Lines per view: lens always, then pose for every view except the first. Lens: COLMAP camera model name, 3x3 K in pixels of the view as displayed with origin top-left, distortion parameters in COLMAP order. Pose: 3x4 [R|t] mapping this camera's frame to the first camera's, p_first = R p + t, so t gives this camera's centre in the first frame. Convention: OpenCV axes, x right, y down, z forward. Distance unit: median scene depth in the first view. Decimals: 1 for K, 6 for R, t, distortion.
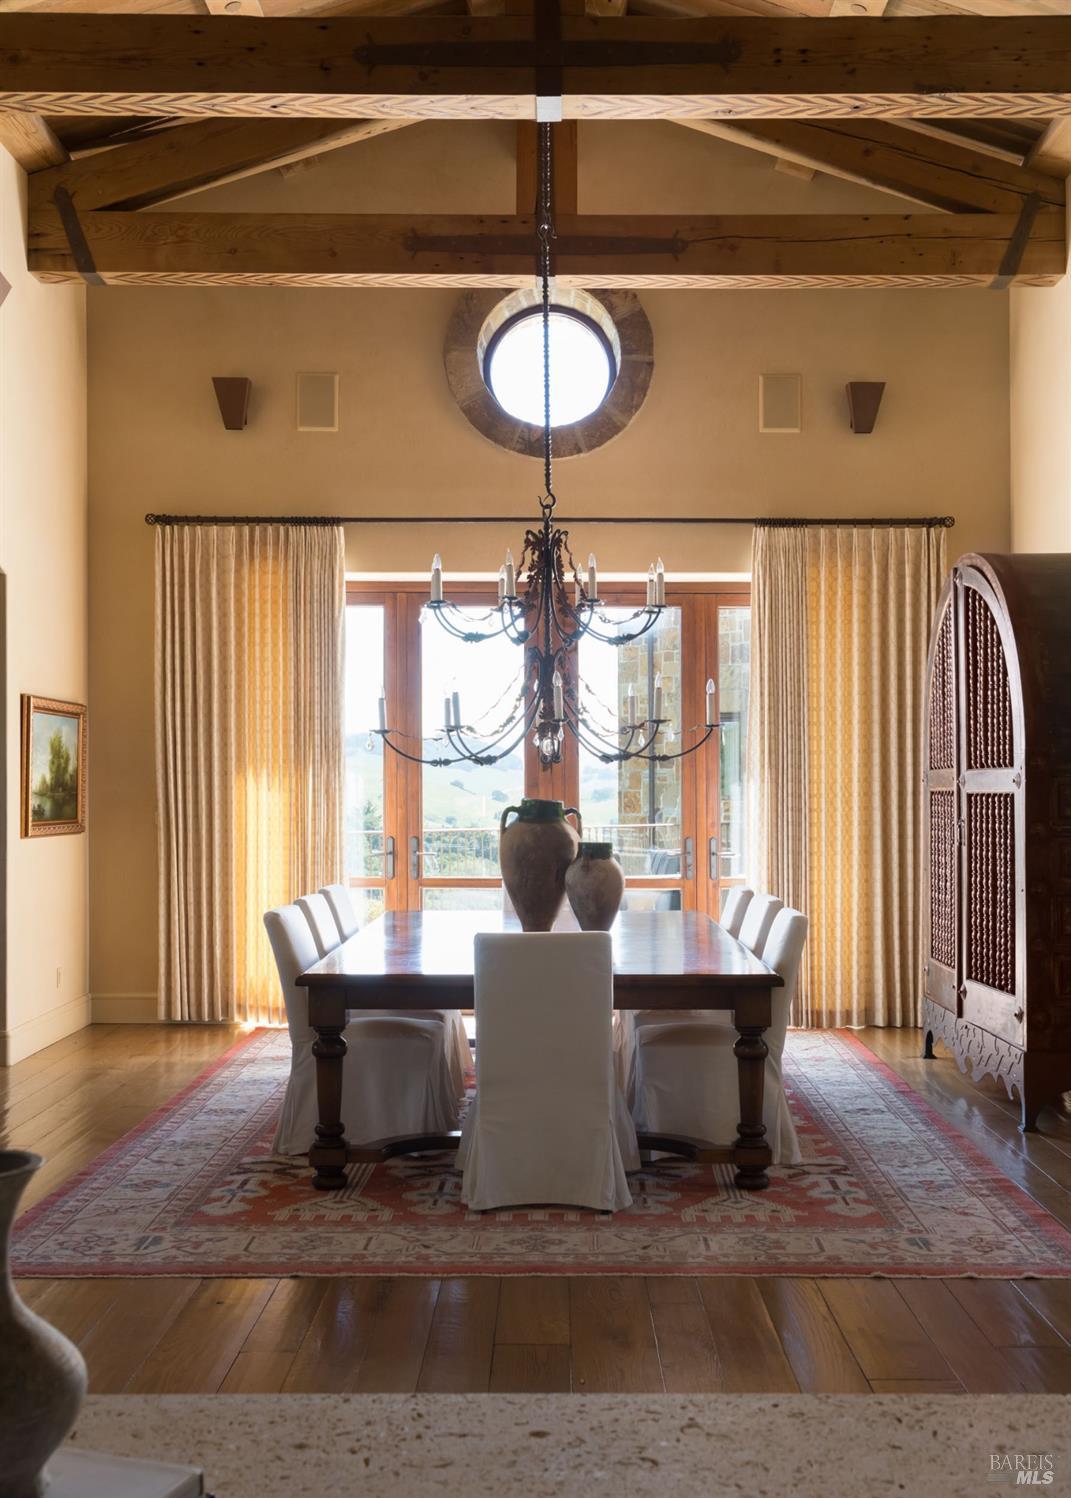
lens RADIAL K [[1661.0, 0, 545.5], [0, 1661.0, 756.7], [0, 0, 1]] dist [0.014601, 0.000000]
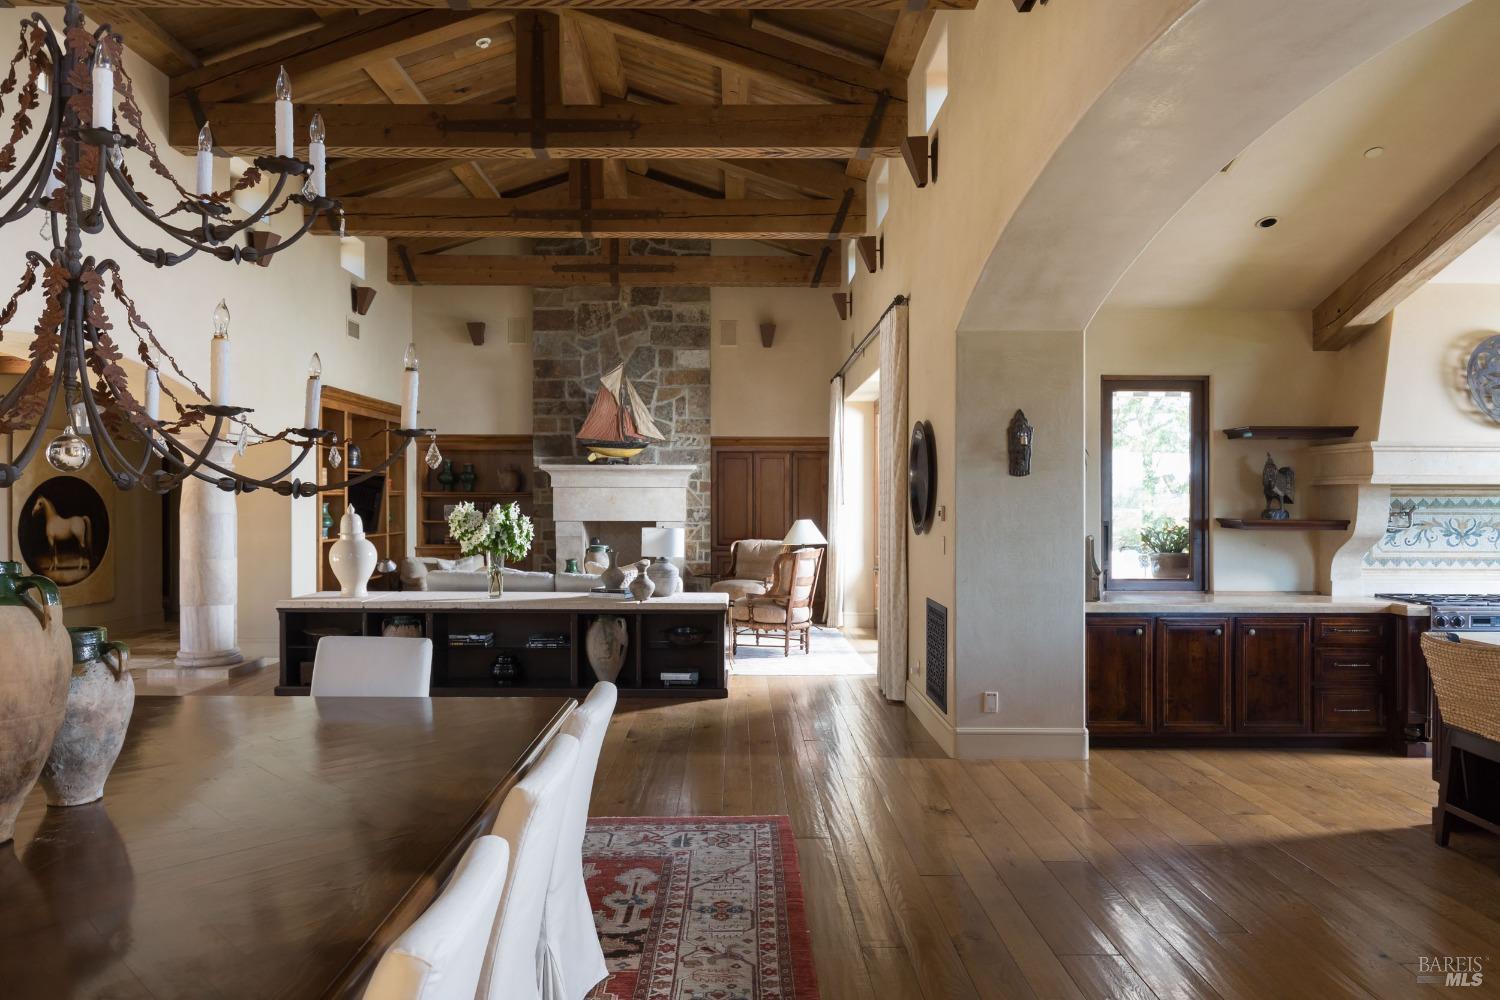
lens RADIAL K [[1017.6, 0, 737.6], [0, 1017.6, 499.4], [0, 0, 1]] dist [-0.006731, 0.008053]
pose [[-0.999958, -0.006969, -0.006031, -0.256943], [-0.006850, 0.999785, -0.019581, 0.015419], [0.006166, -0.019539, -0.999790, 1.724431]]
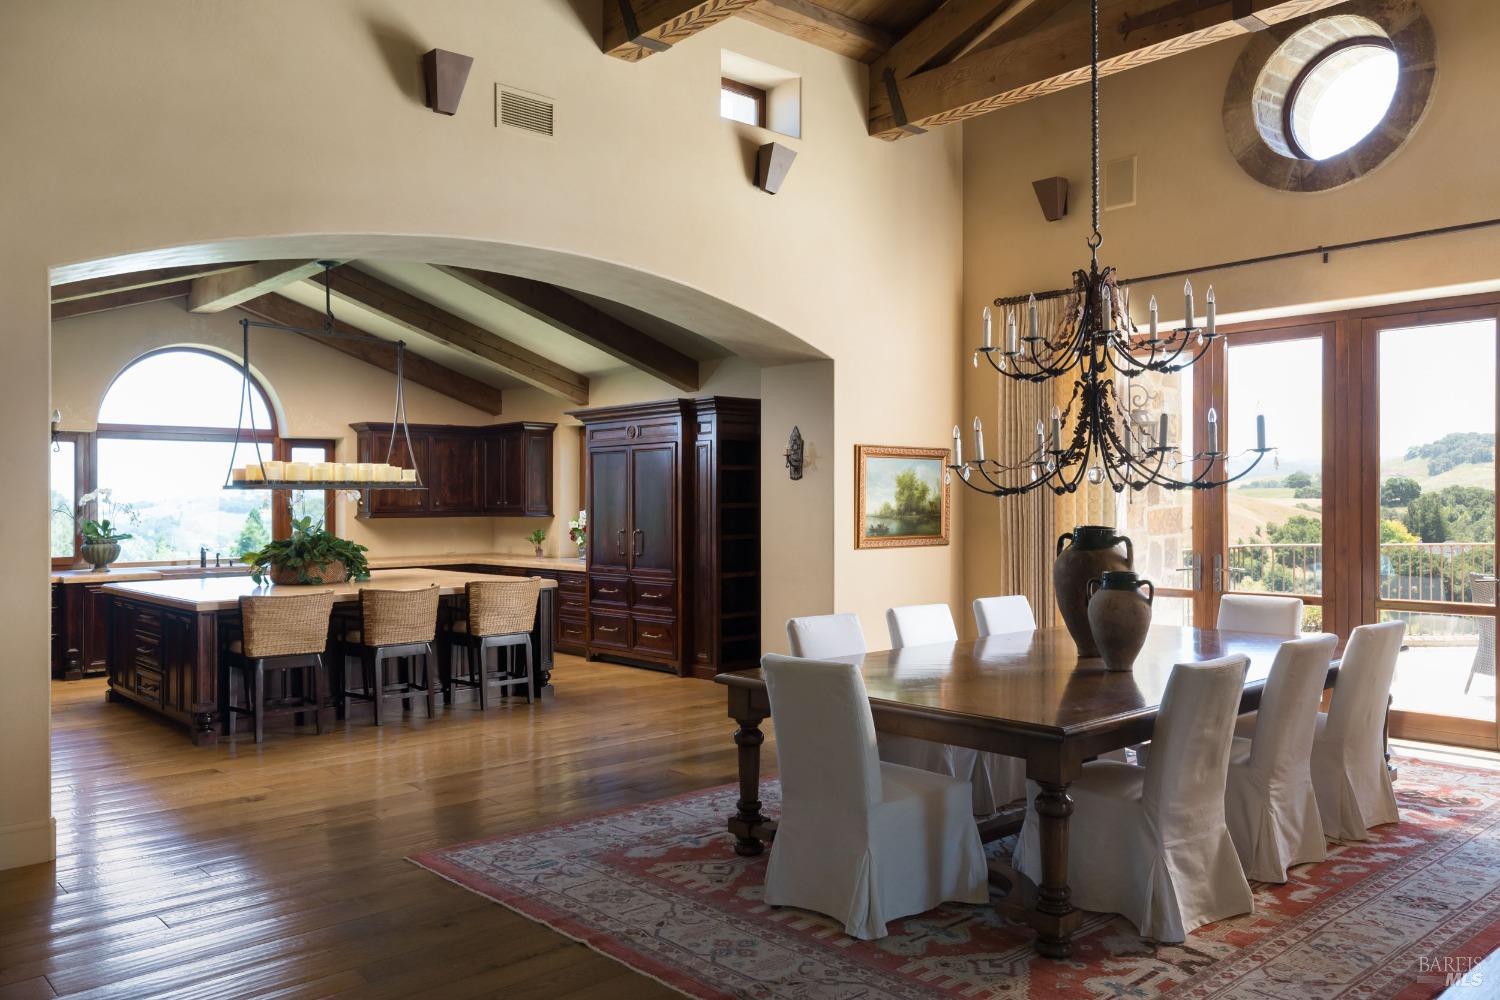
lens RADIAL K [[1129.9, 0, 759.0], [0, 1129.9, 496.3], [0, 0, 1]] dist [0.000467, -0.005659]
pose [[0.678615, -0.011325, -0.734407, 0.500718], [0.022478, 0.999733, 0.005354, -0.002920], [0.734150, -0.020141, 0.678689, 0.480756]]
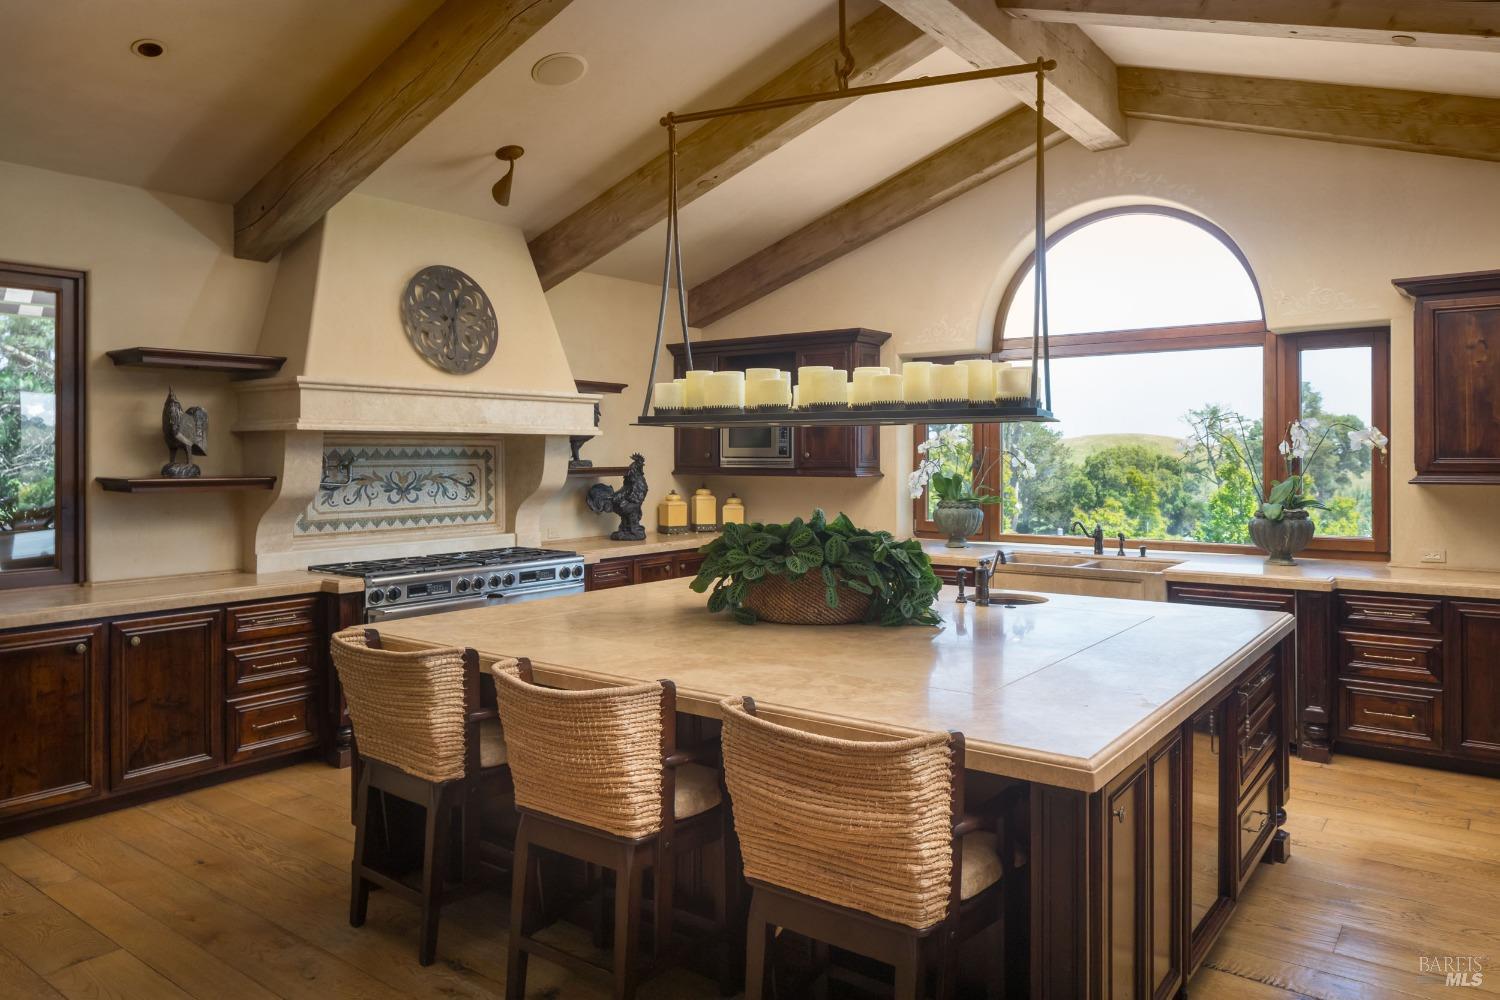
lens RADIAL K [[1017.6, 0, 738.6], [0, 1017.6, 441.9], [0, 0, 1]] dist [-0.006731, 0.008053]
pose [[-0.606352, -0.010940, -0.795121, -0.485202], [0.015815, 0.999542, -0.025813, 0.010902], [0.795039, -0.028227, -0.605901, 1.455709]]
